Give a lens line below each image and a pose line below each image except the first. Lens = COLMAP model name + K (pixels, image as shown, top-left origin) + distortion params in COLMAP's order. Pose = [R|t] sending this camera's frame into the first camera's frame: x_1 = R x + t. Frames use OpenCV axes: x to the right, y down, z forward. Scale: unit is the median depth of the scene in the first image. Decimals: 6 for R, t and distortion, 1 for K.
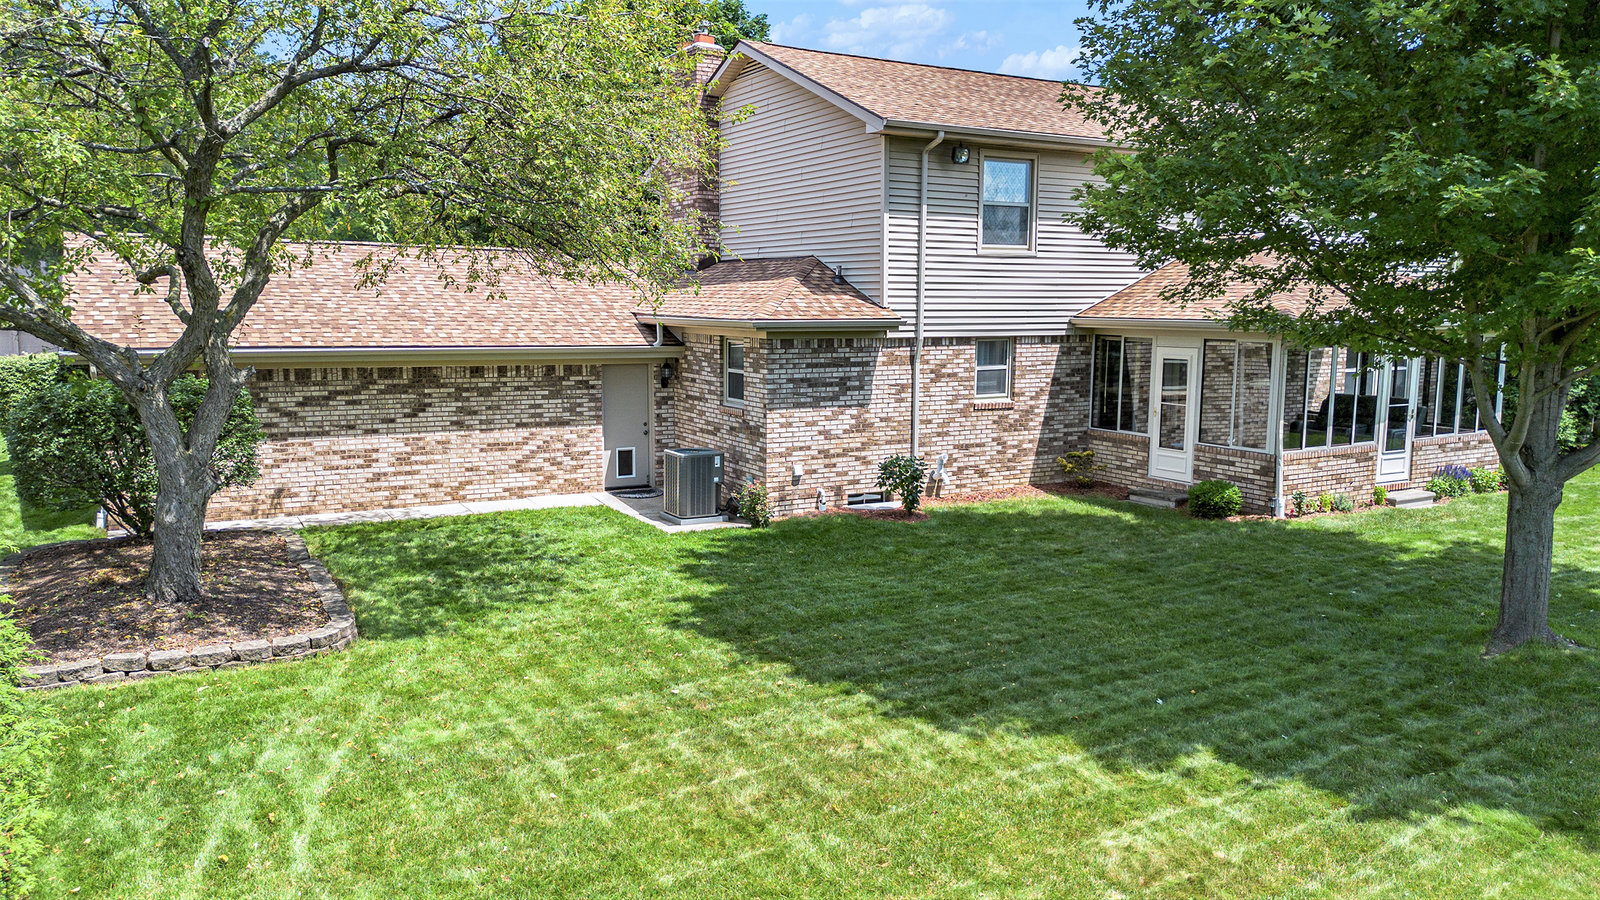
lens RADIAL K [[1127.3, 0, 801.7], [0, 1127.3, 454.0], [0, 0, 1]] dist [0.048319, 0.000013]
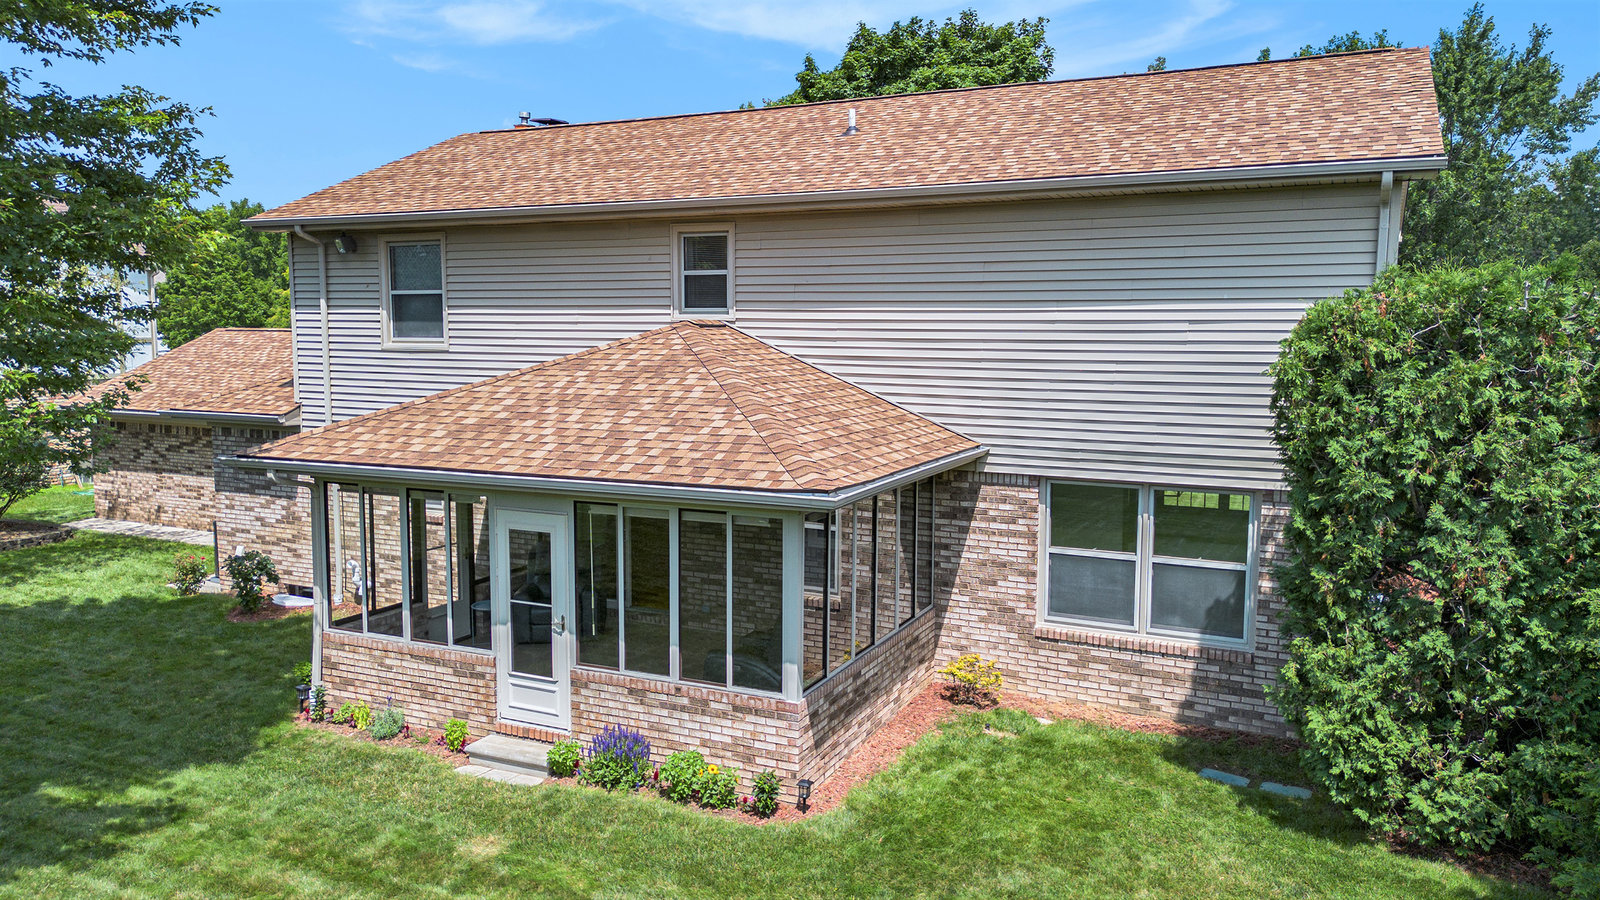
lens RADIAL K [[1127.3, 0, 801.4], [0, 1127.3, 440.5], [0, 0, 1]] dist [0.048319, 0.000013]
pose [[0.568912, 0.079698, -0.818528, 1.149557], [-0.111663, 0.993562, 0.019131, -0.165519], [0.814783, 0.080515, 0.574148, 0.790514]]
